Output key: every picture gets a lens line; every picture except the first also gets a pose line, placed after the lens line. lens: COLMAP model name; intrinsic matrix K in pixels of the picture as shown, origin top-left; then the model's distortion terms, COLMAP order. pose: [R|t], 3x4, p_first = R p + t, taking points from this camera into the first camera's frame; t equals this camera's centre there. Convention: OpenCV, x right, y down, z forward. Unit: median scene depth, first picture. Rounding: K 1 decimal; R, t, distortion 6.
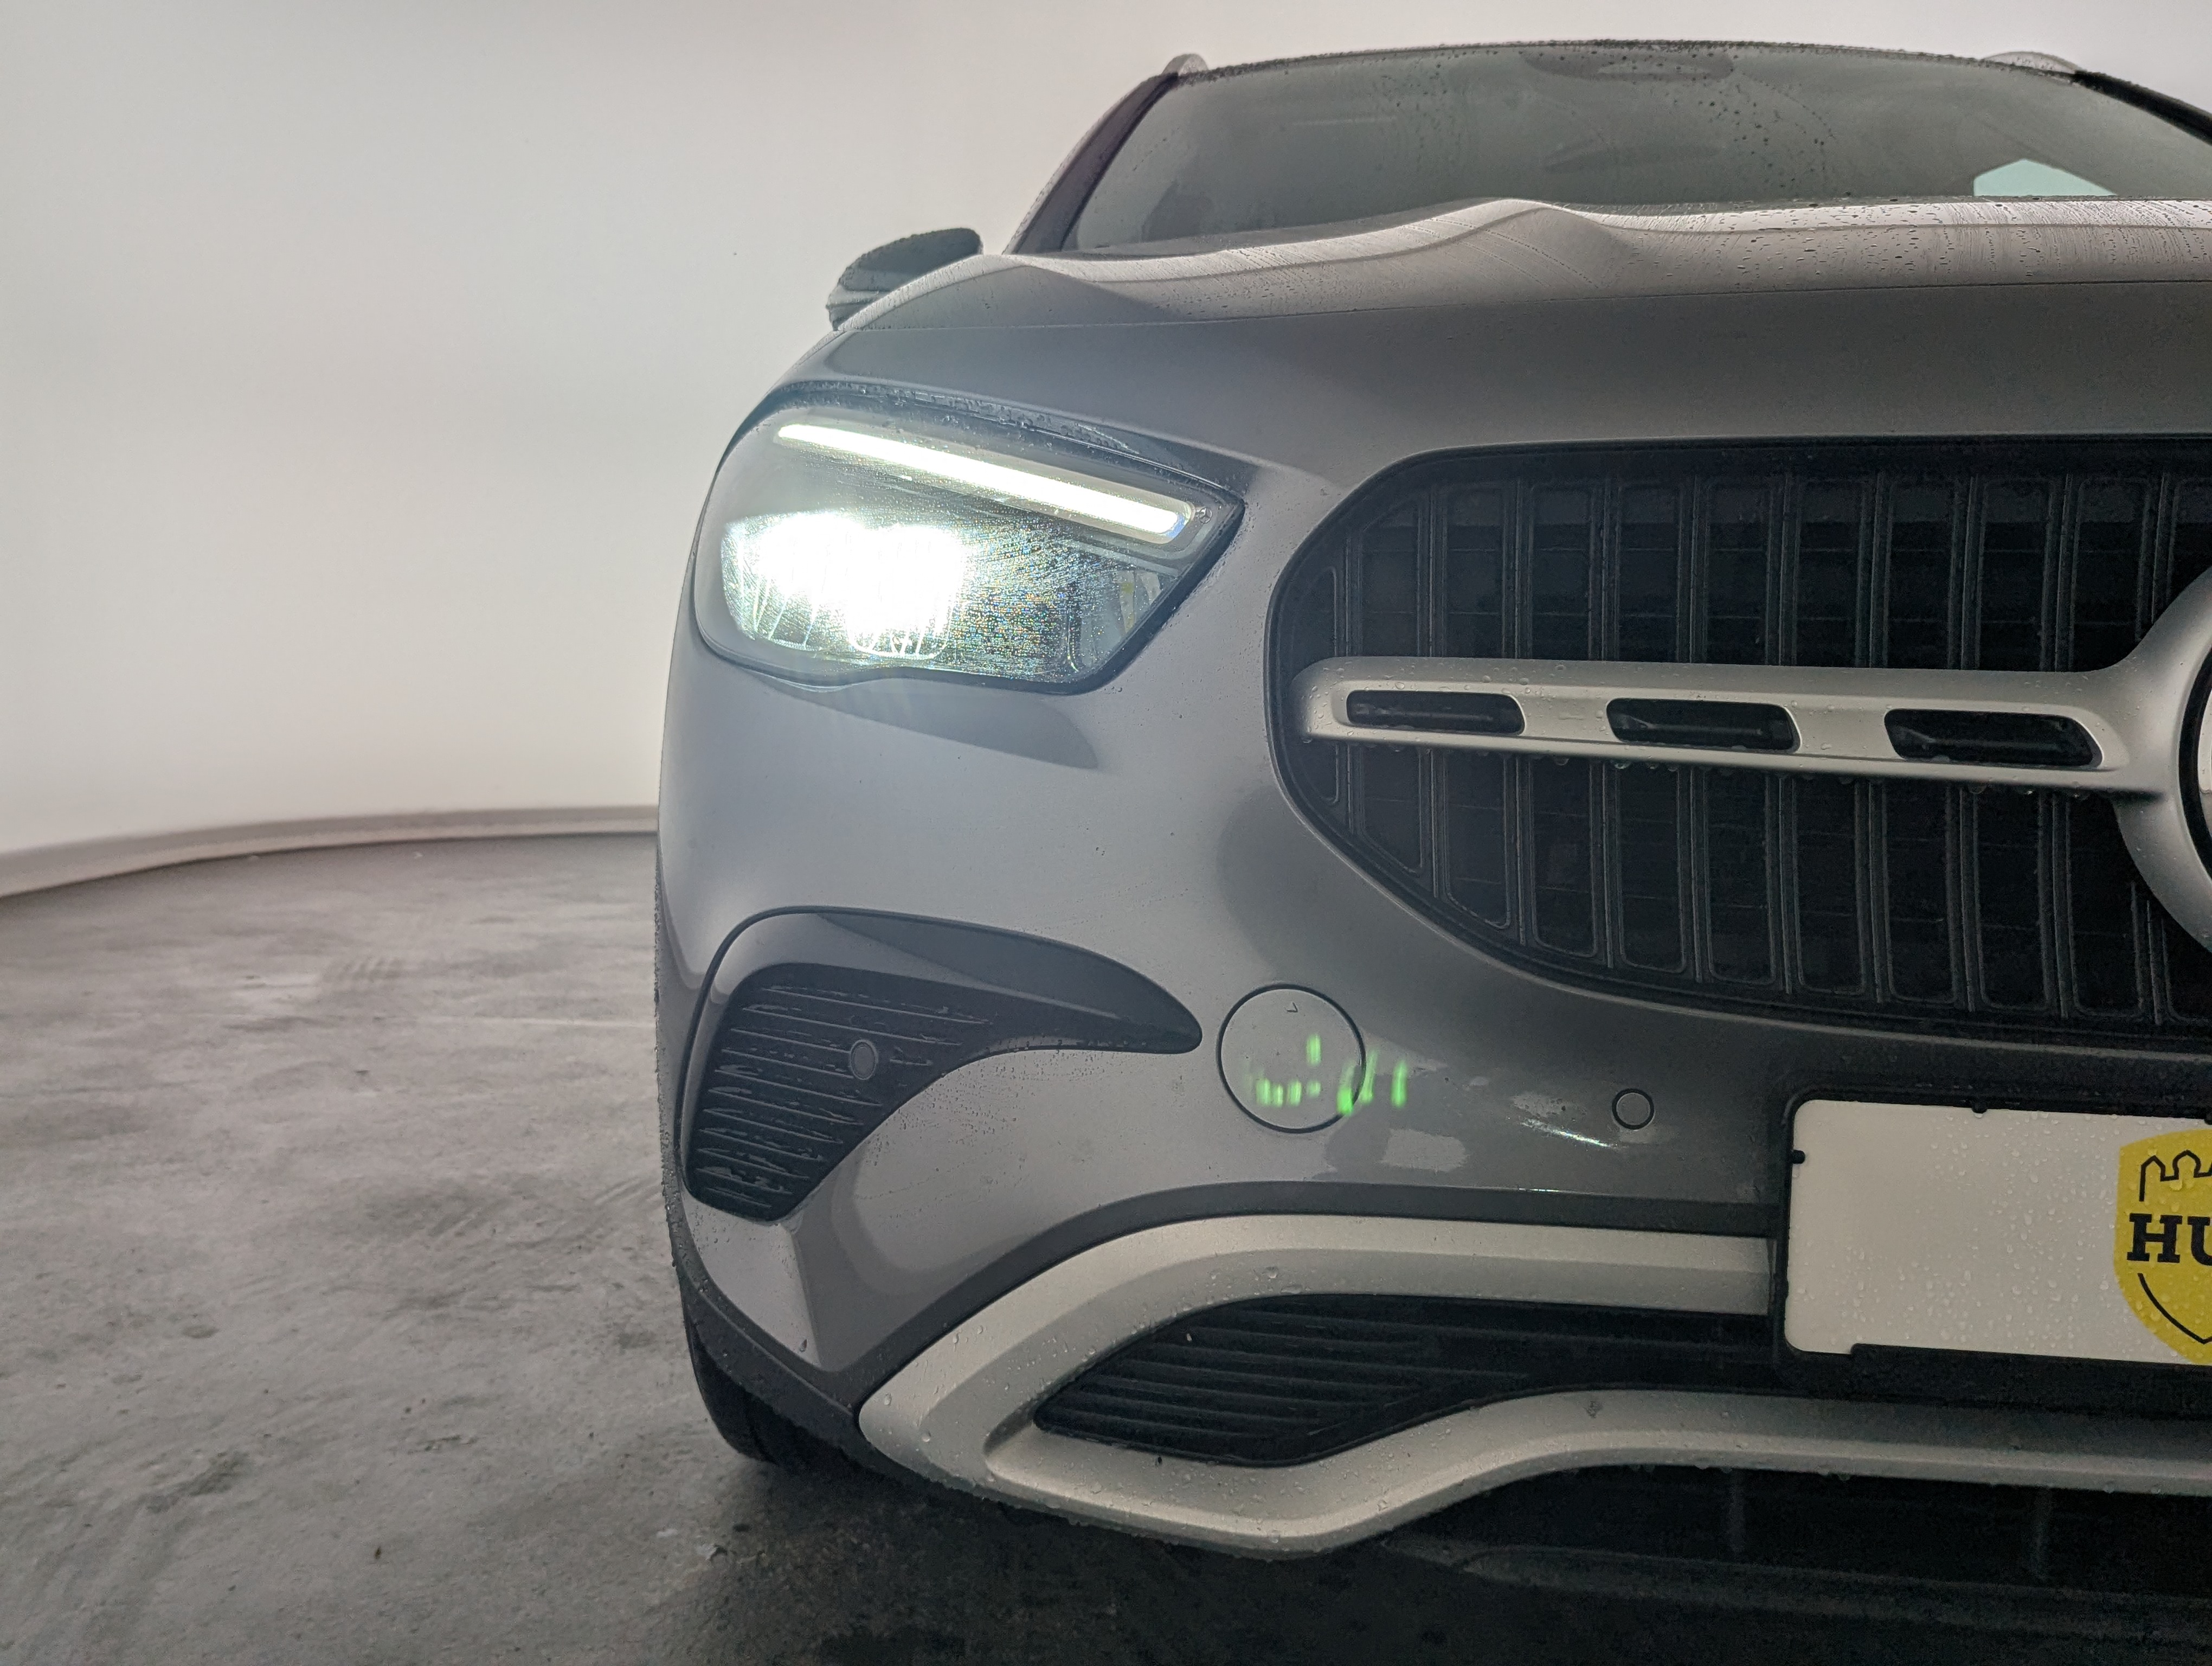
lens RADIAL K [[2158.8, 0, 1200.8], [0, 2158.8, 827.2], [0, 0, 1]] dist [0.049304, -0.013028]
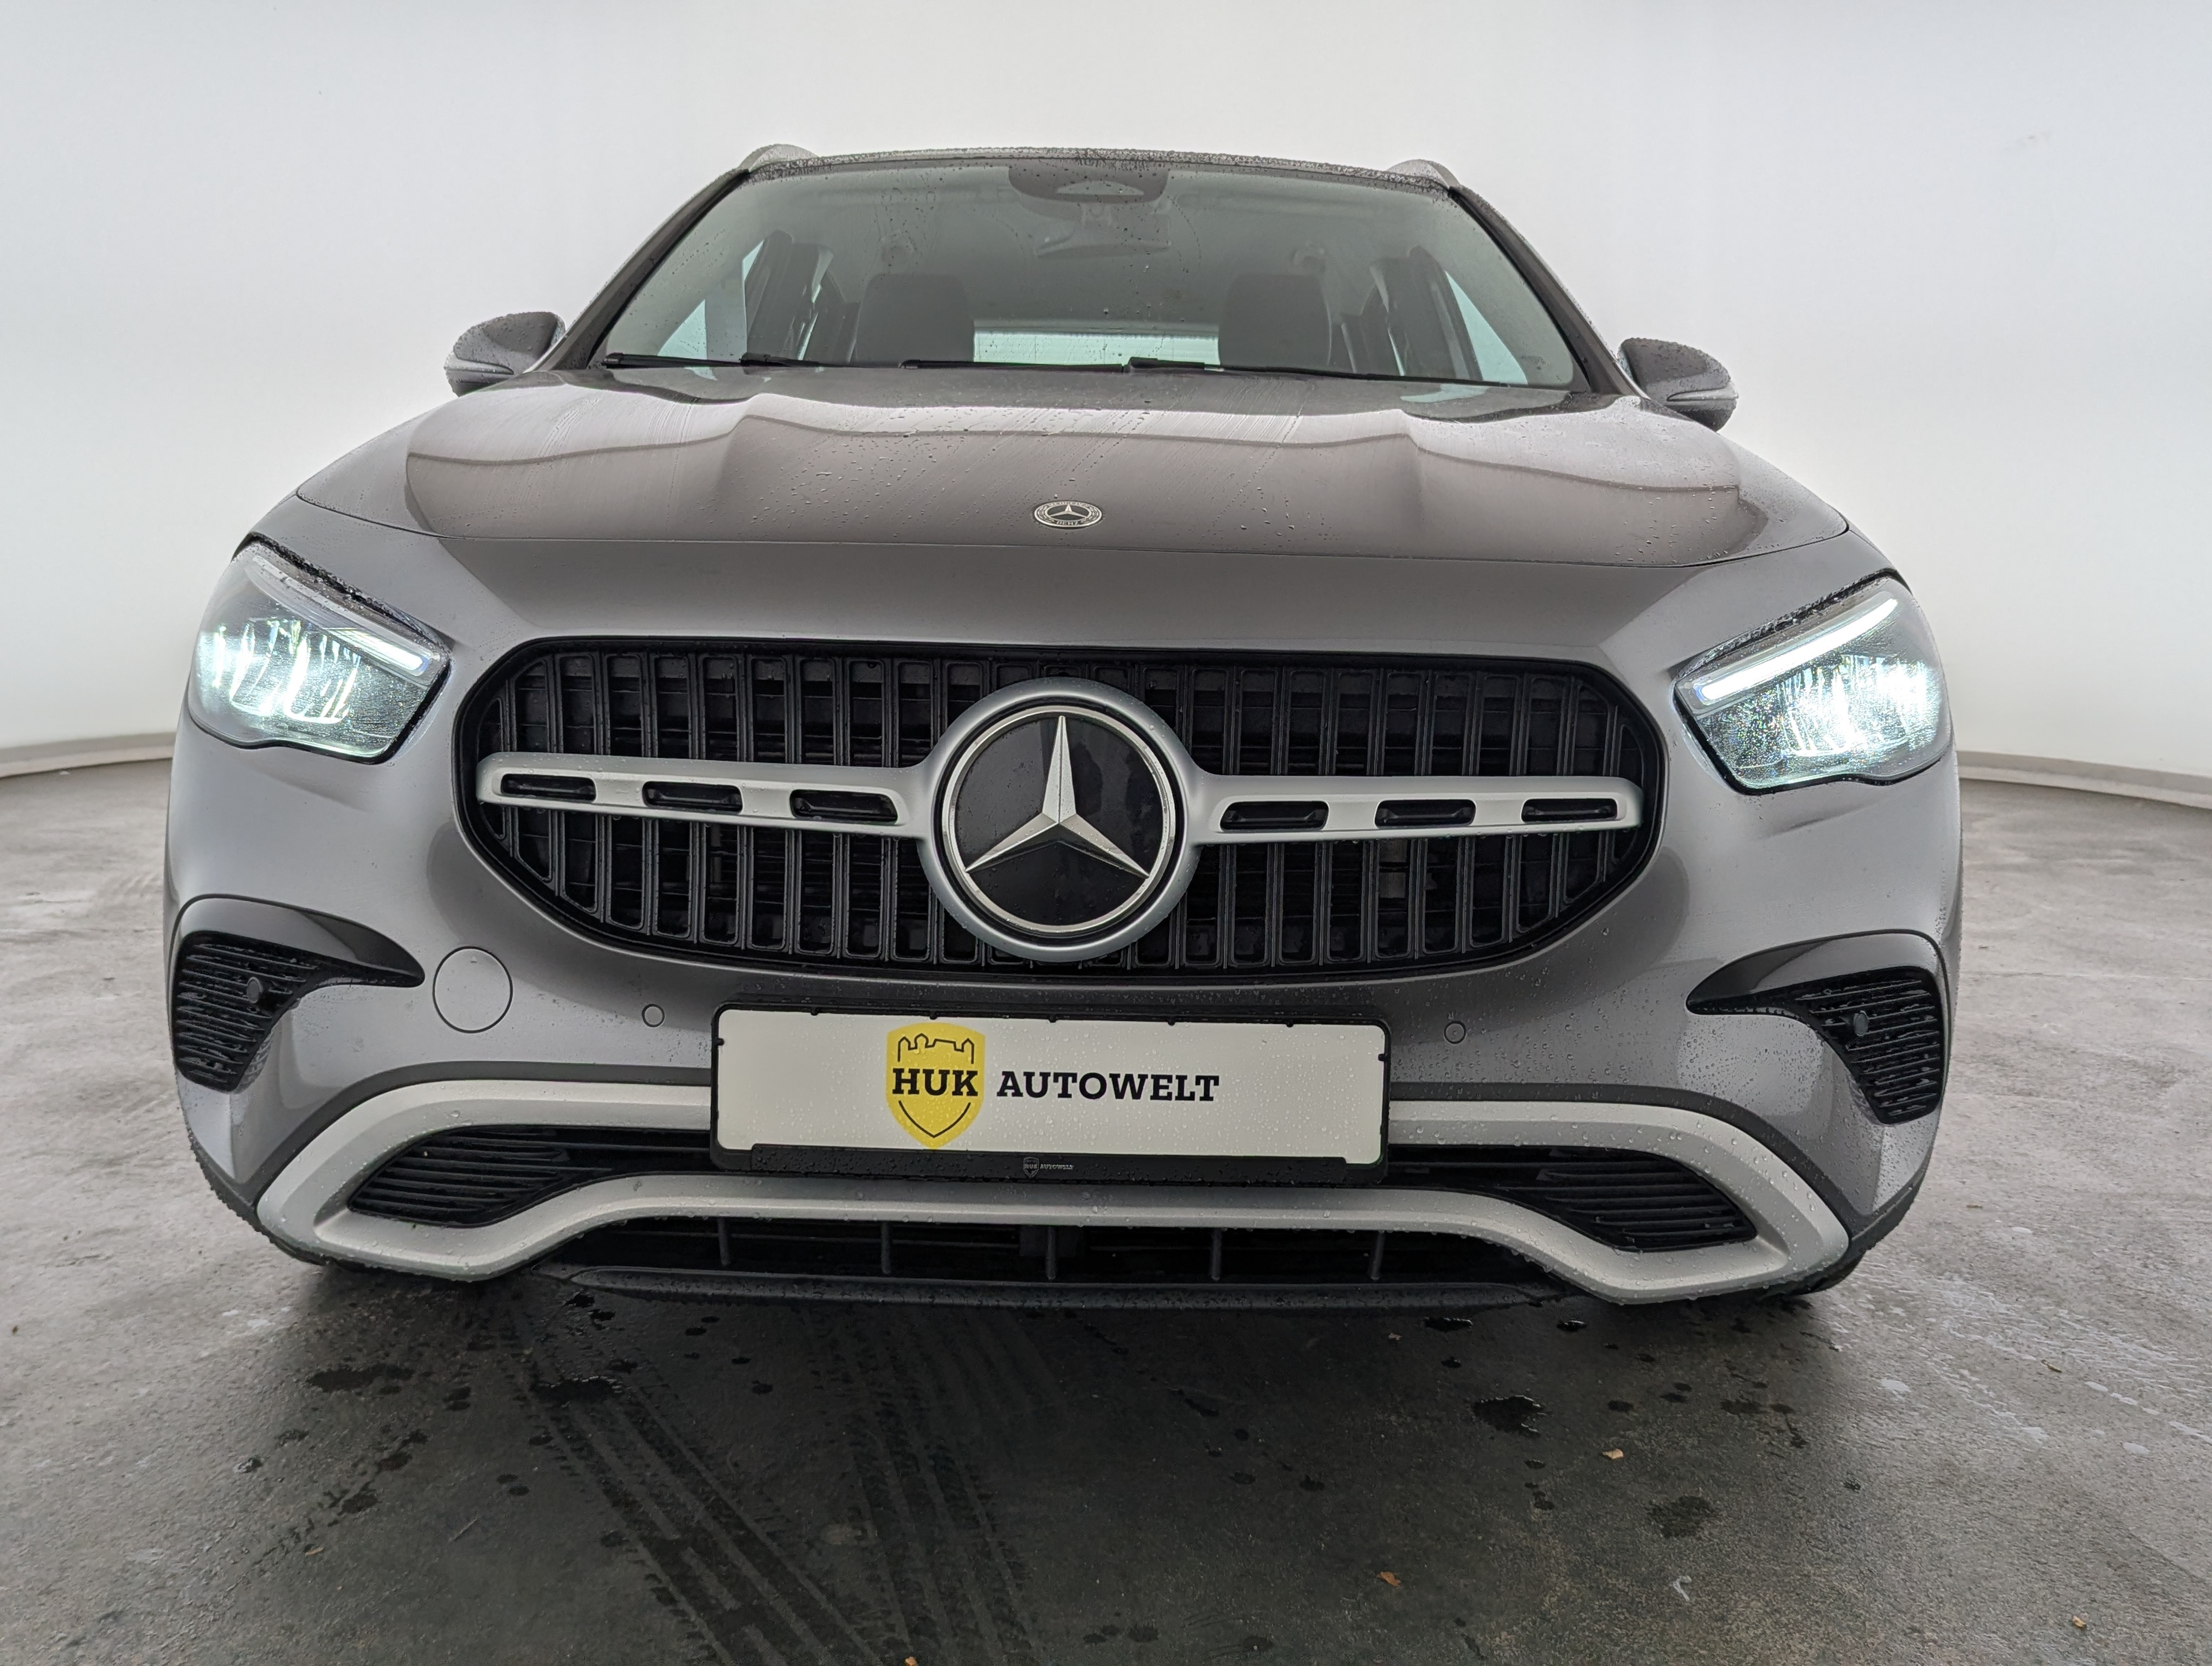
lens RADIAL K [[1971.5, 0, 1104.9], [0, 1971.5, 797.0], [0, 0, 1]] dist [0.033865, -0.005057]
pose [[0.997674, -0.007053, 0.067797, 0.212882], [0.004956, 0.999506, 0.031048, -0.044395], [-0.067982, -0.030640, 0.997216, -0.288118]]
